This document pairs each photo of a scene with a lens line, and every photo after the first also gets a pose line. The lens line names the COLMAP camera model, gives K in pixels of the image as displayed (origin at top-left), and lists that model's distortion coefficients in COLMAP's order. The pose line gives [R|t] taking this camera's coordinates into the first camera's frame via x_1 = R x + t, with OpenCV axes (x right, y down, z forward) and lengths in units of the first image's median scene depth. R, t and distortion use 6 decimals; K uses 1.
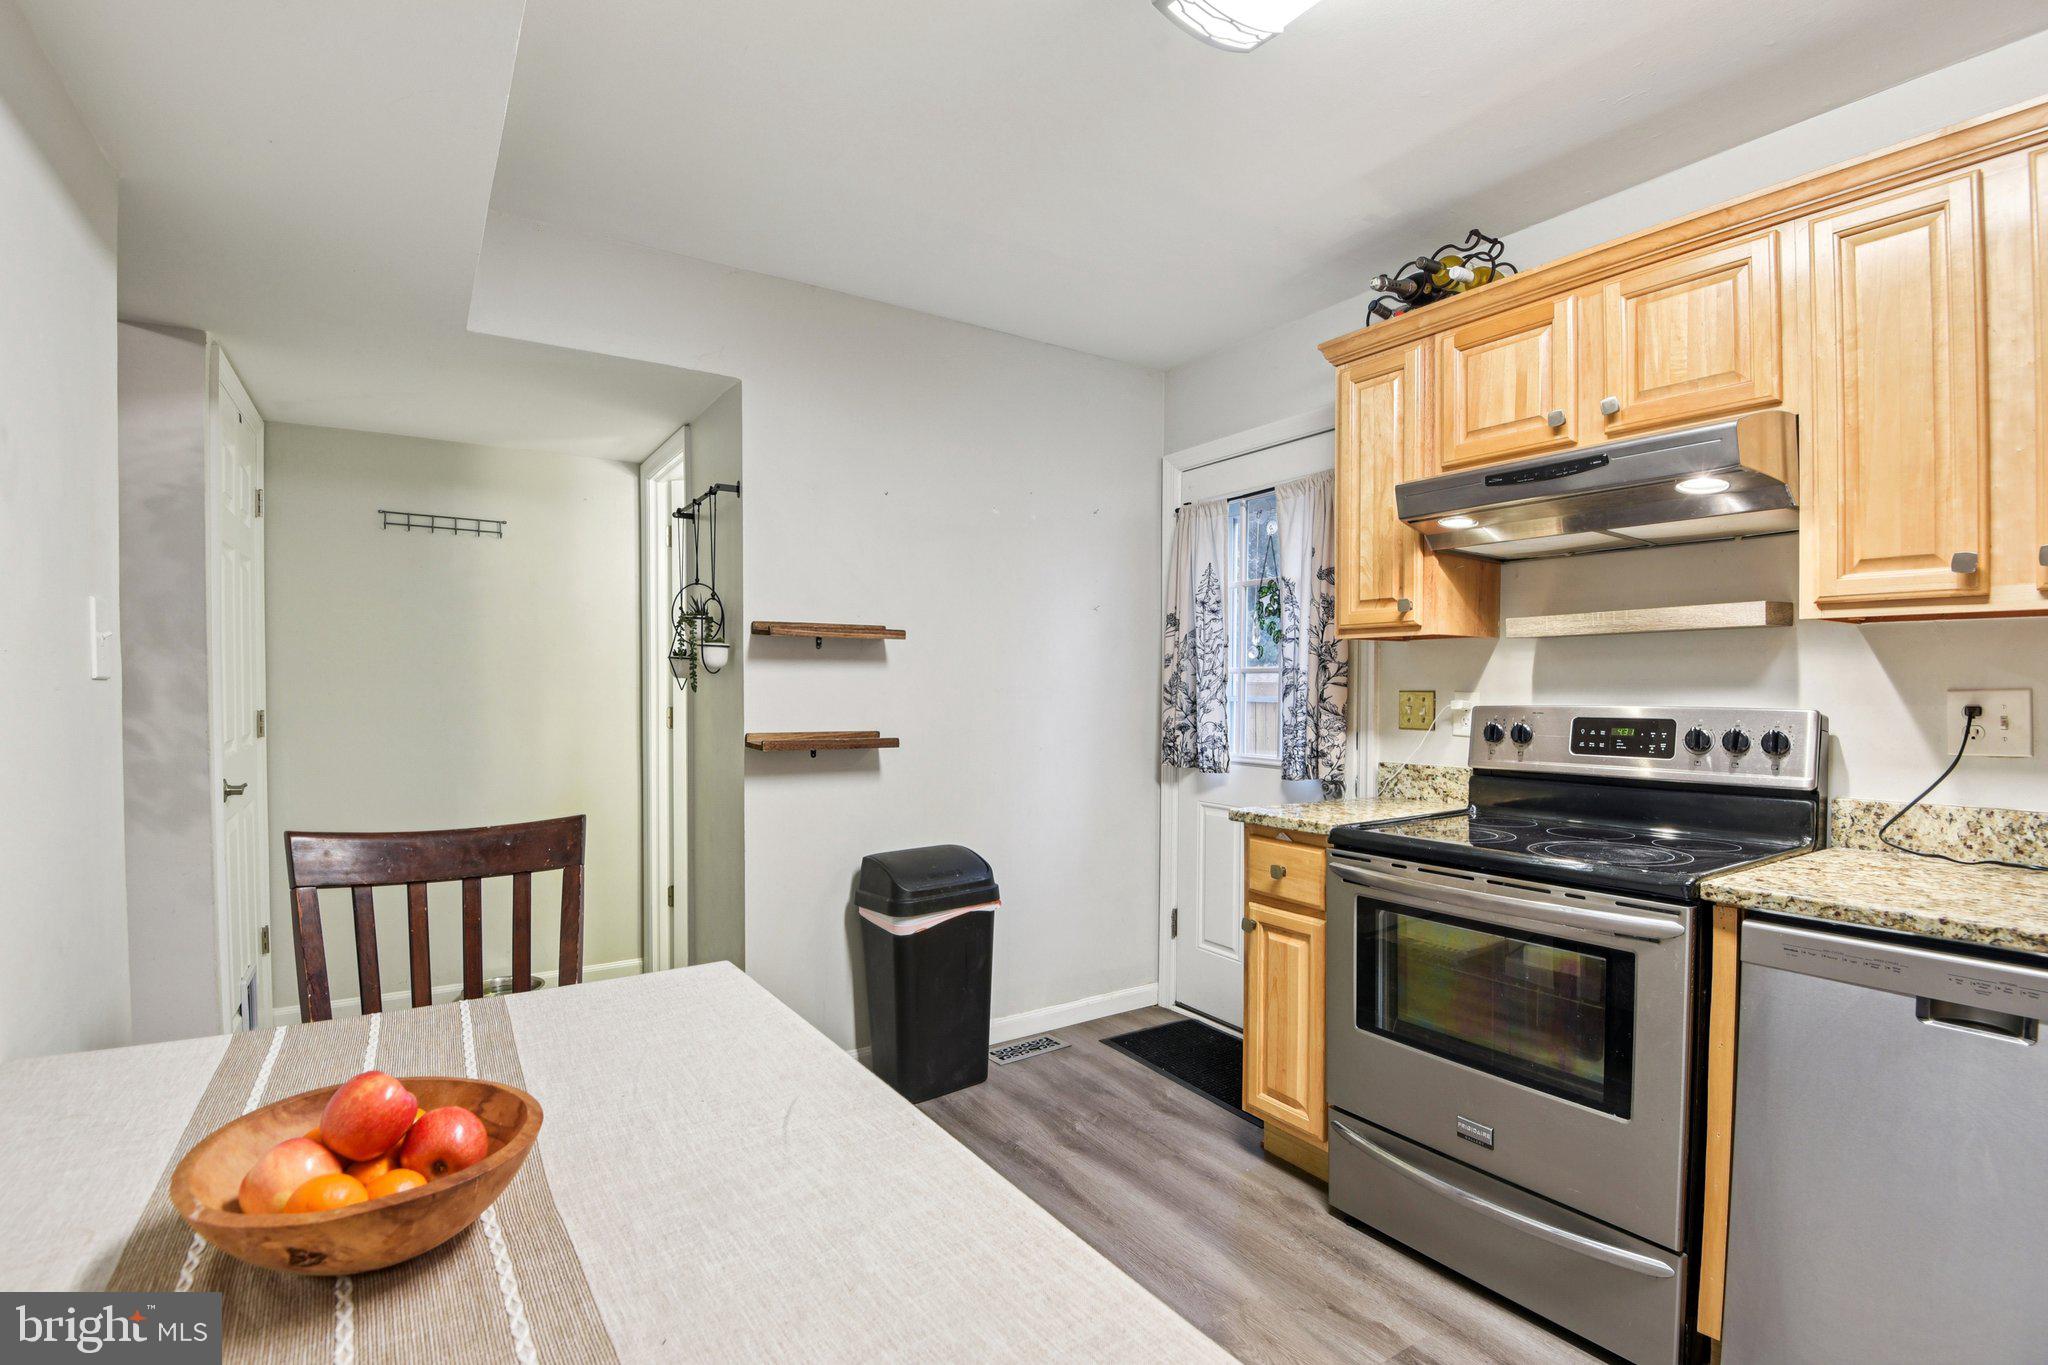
lens RADIAL K [[955.0, 0, 1016.7], [0, 955.0, 689.2], [0, 0, 1]] dist [-0.036875, -0.000361]
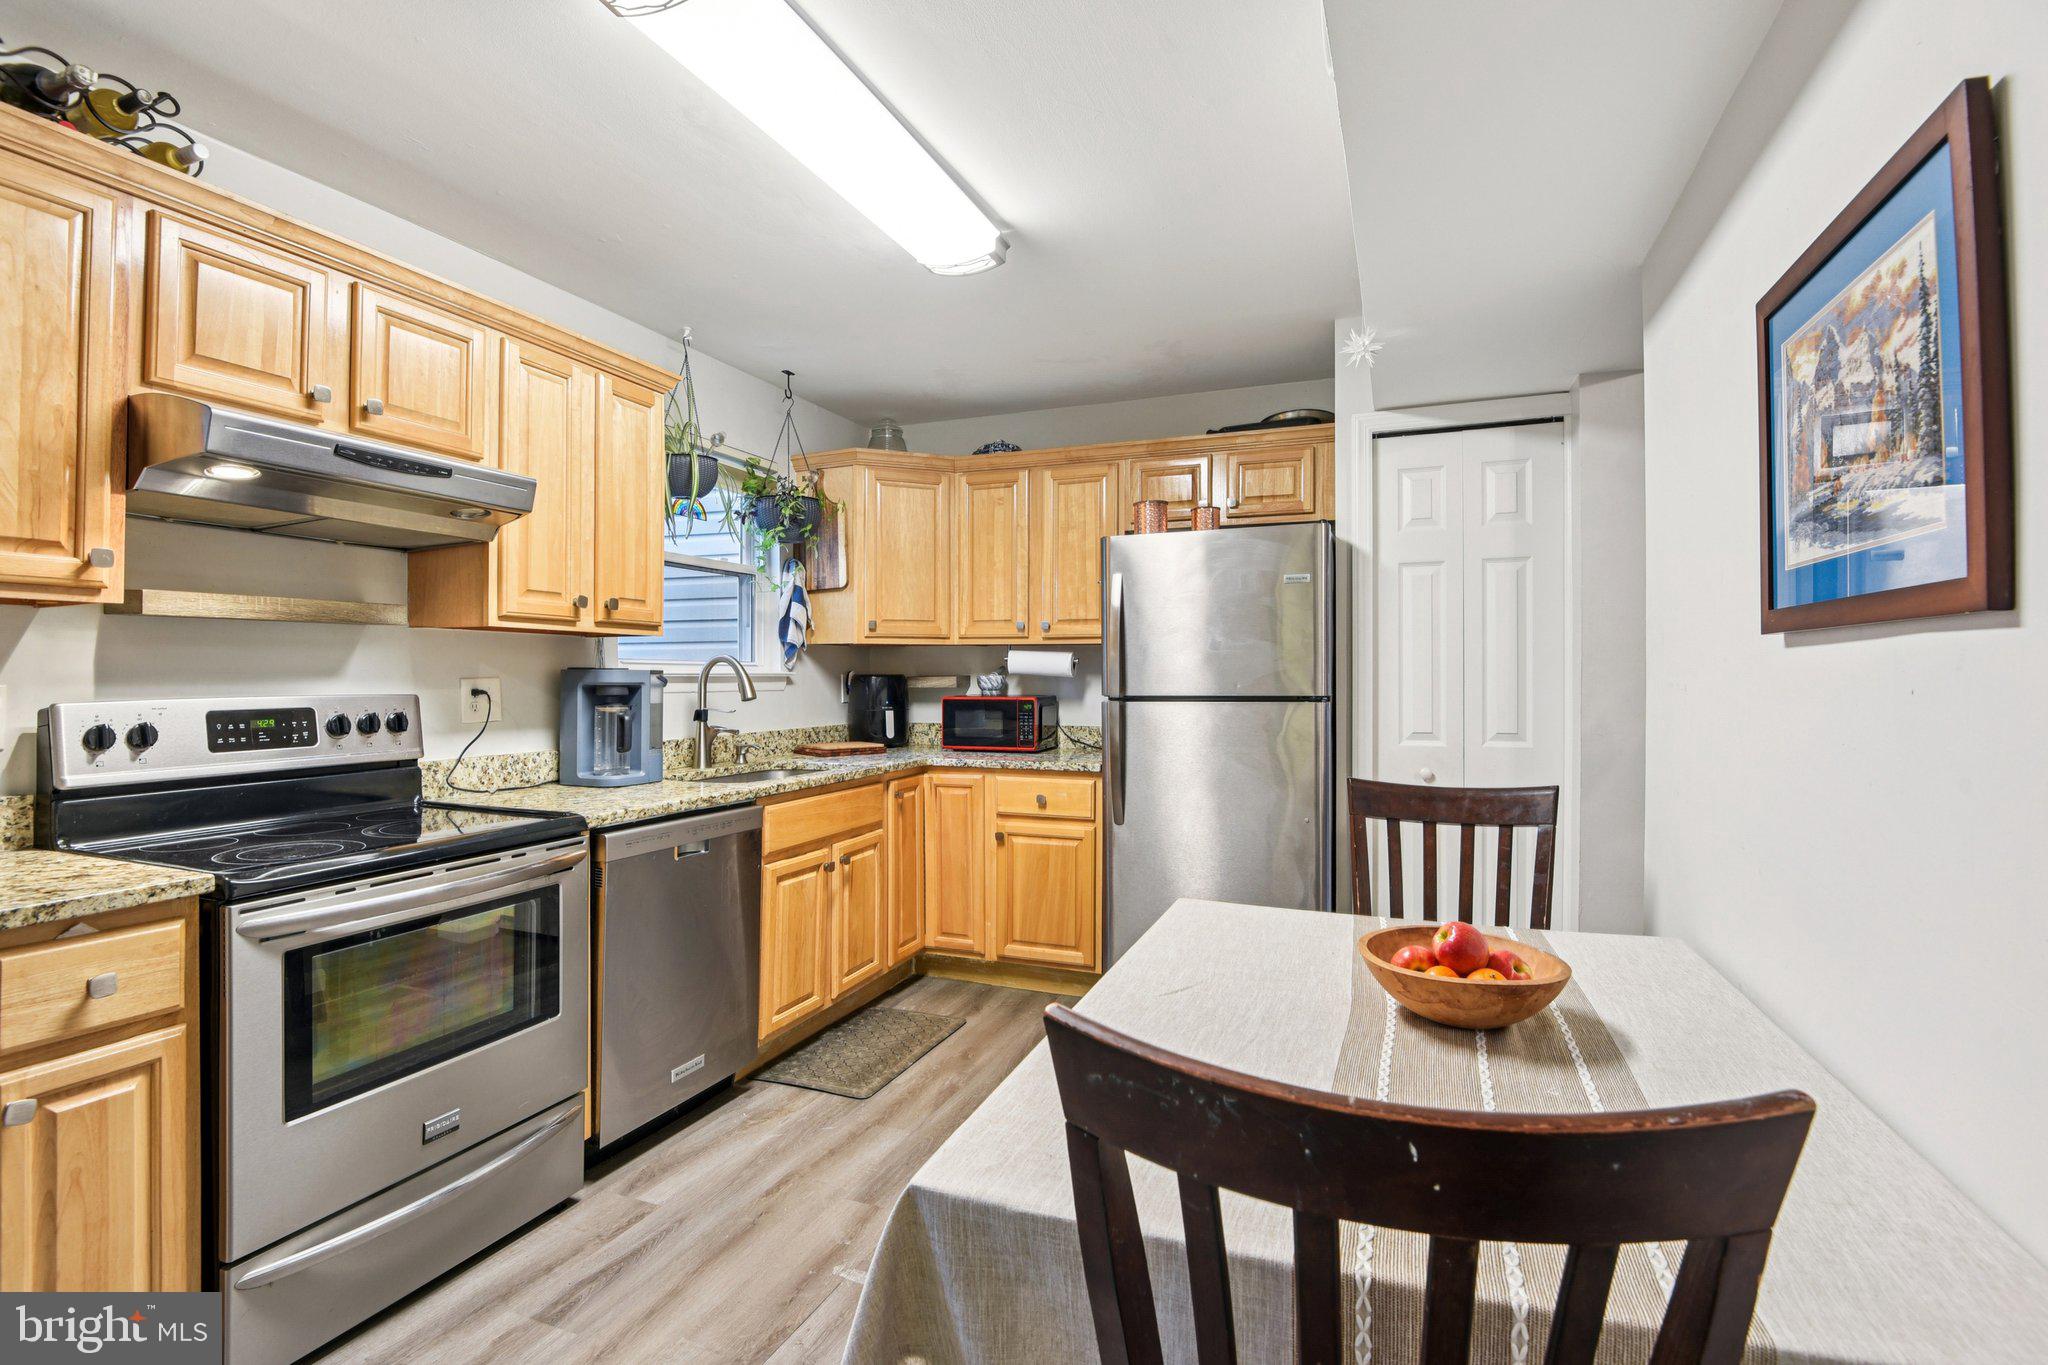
lens RADIAL K [[955.0, 0, 1016.7], [0, 955.0, 689.2], [0, 0, 1]] dist [-0.036875, -0.000361]
pose [[-0.575143, -0.012696, 0.817955, -0.567934], [0.000807, 0.999870, 0.016087, -0.004198], [-0.818053, 0.009912, -0.575058, 0.917109]]
